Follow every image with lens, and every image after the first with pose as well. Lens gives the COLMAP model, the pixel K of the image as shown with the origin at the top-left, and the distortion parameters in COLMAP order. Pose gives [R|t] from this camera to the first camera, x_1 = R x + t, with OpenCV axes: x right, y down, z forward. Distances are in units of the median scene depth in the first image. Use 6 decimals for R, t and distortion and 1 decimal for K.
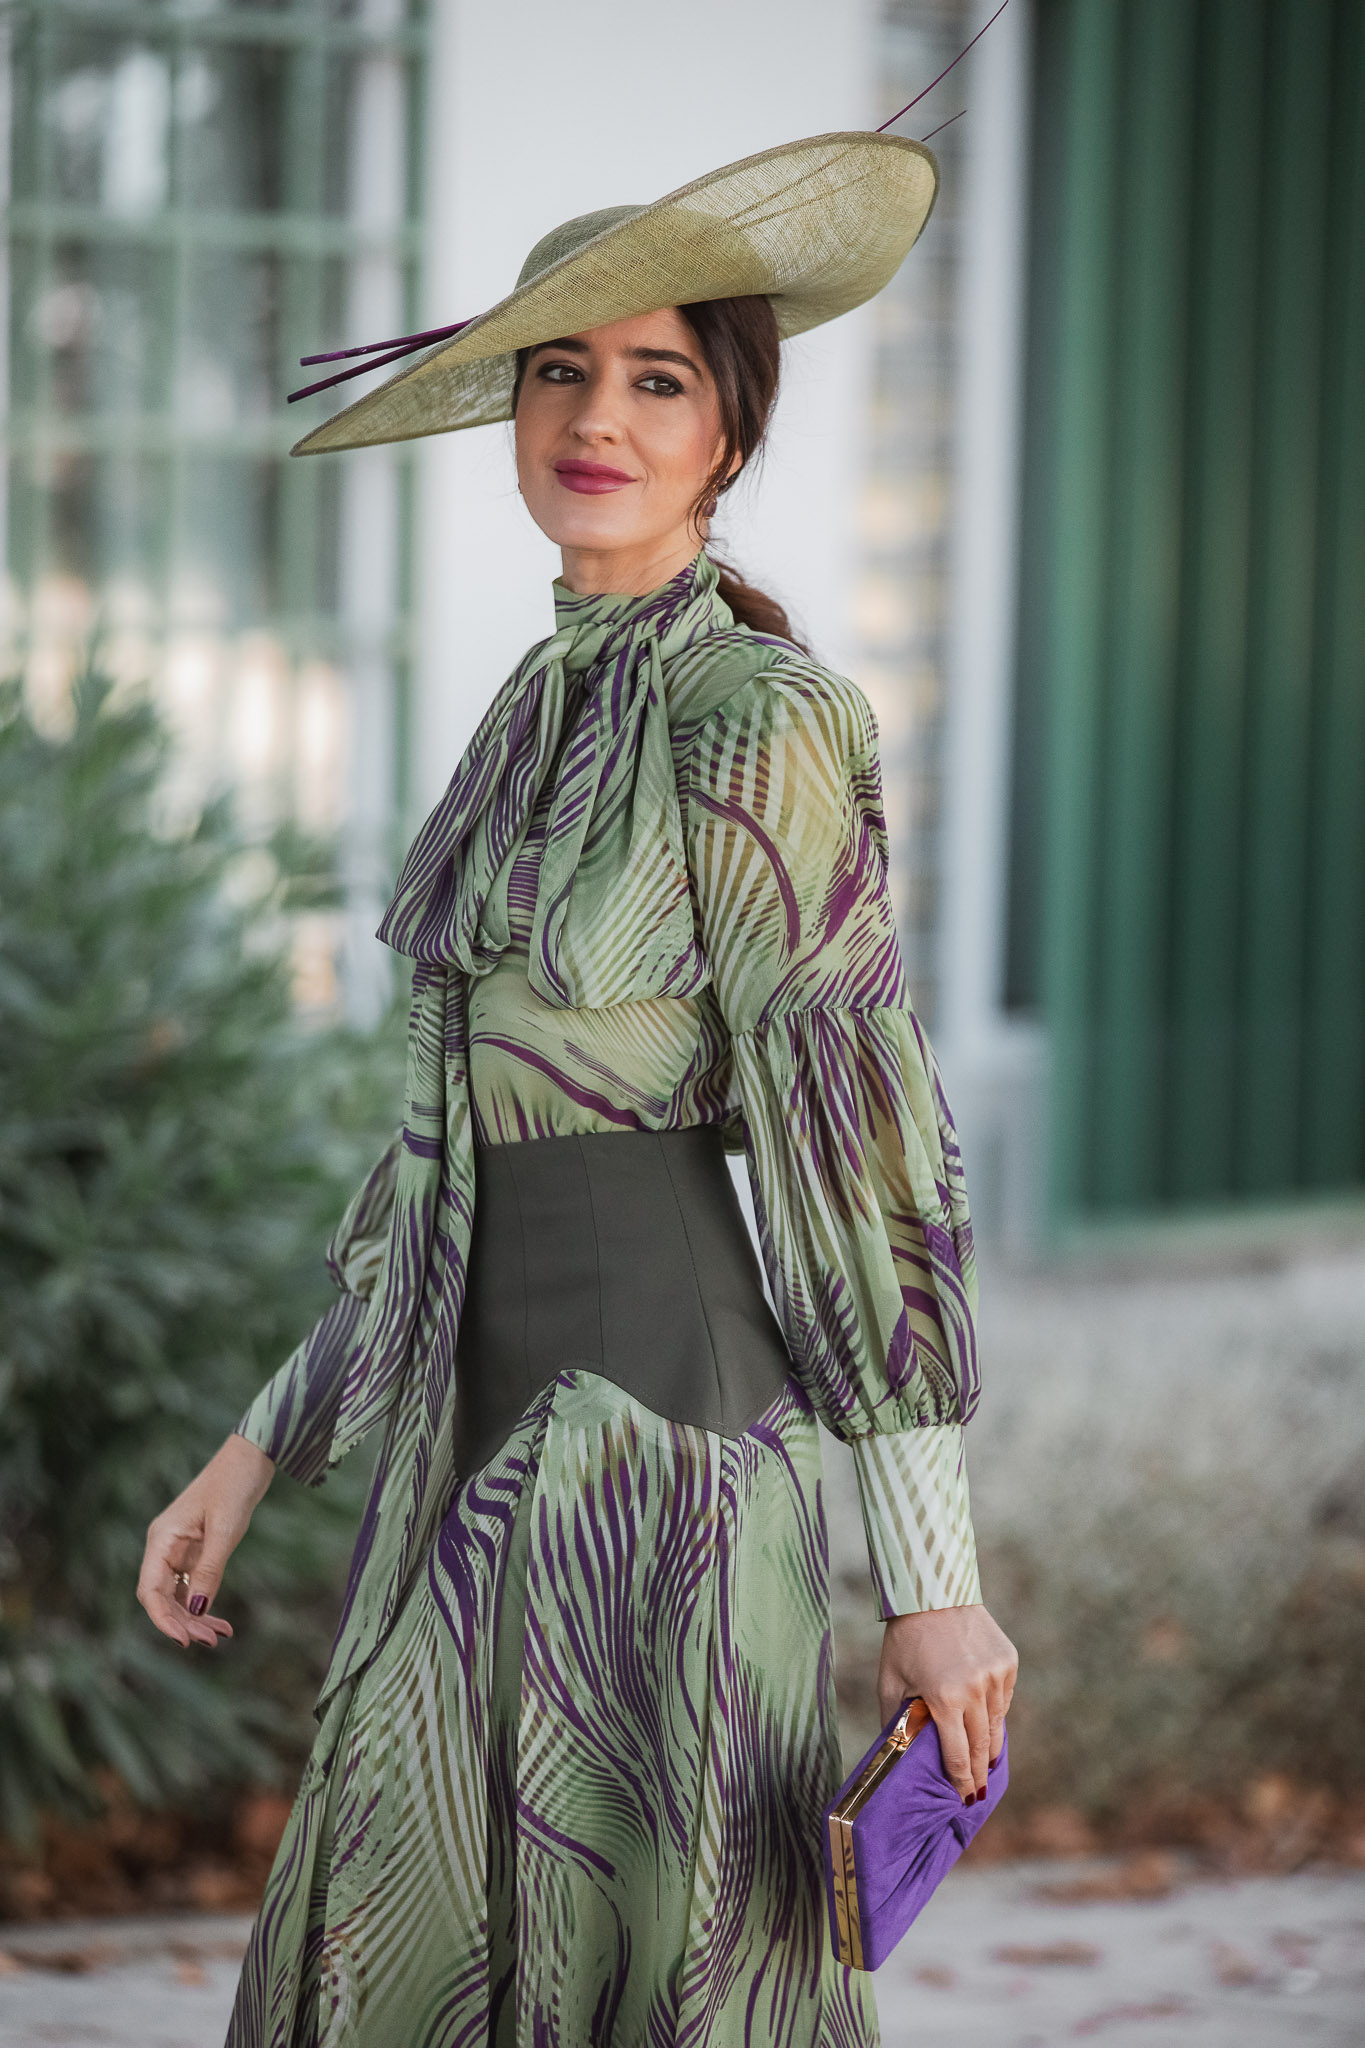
lens RADIAL K [[9647.0, 0, 728.9], [0, 9647.0, 1057.0], [0, 0, 1]] dist [0.724541, 0.000000]
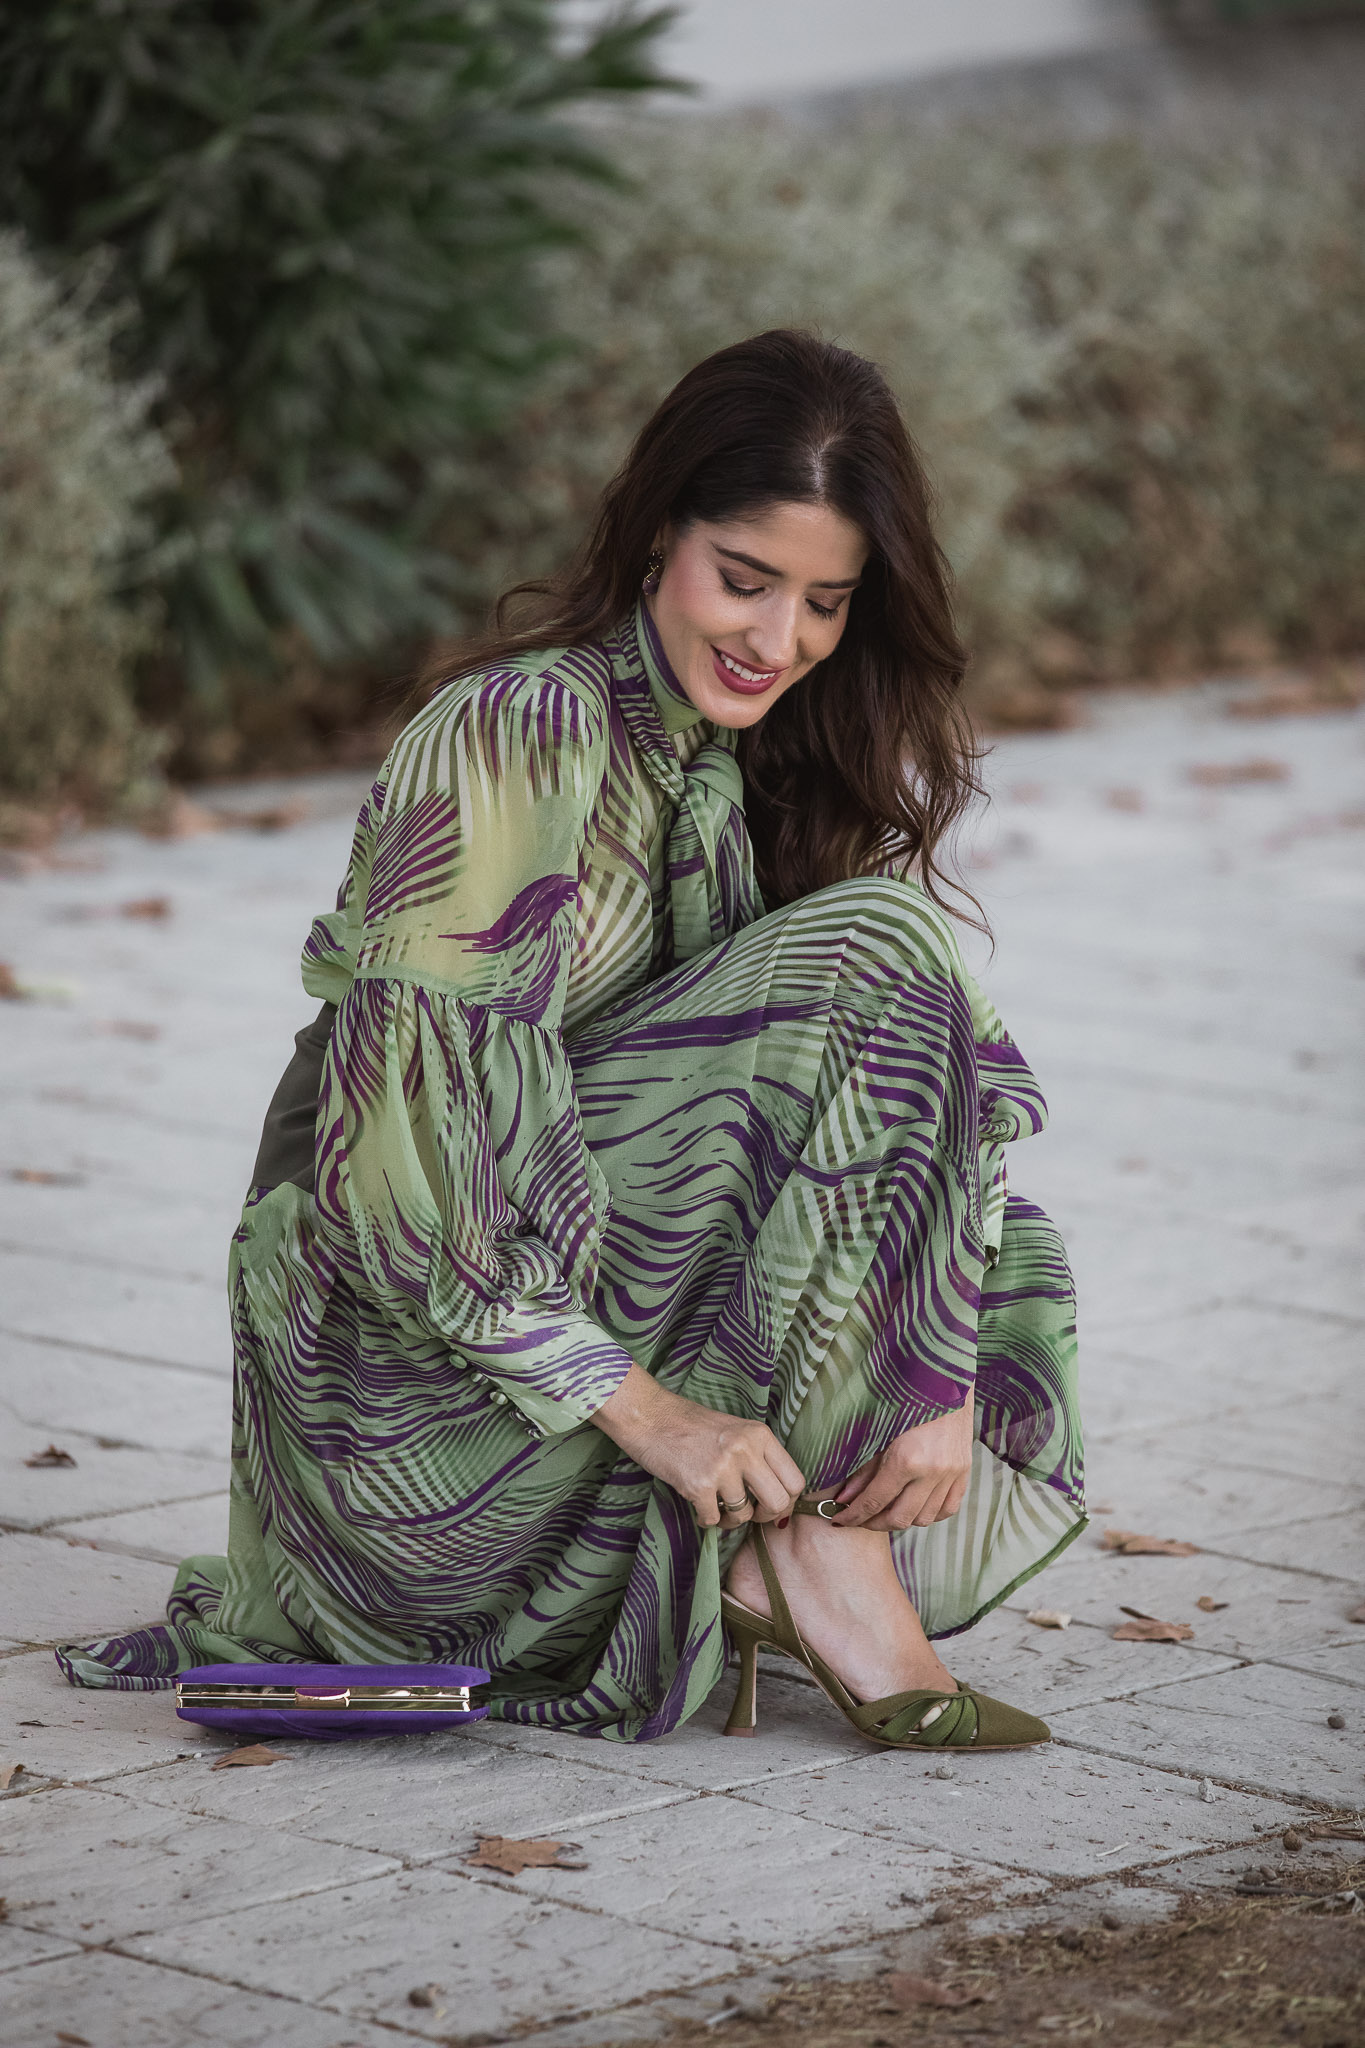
lens RADIAL K [[11147.4, 0, 692.1], [0, 11147.4, 1014.7], [0, 0, 1]] dist [1.586657, 0.000000]
pose [[0.998935, -0.041527, -0.020114, -0.000955], [0.043574, 0.992390, 0.115166, -0.018368], [0.015179, -0.115920, 0.993143, -0.149752]]
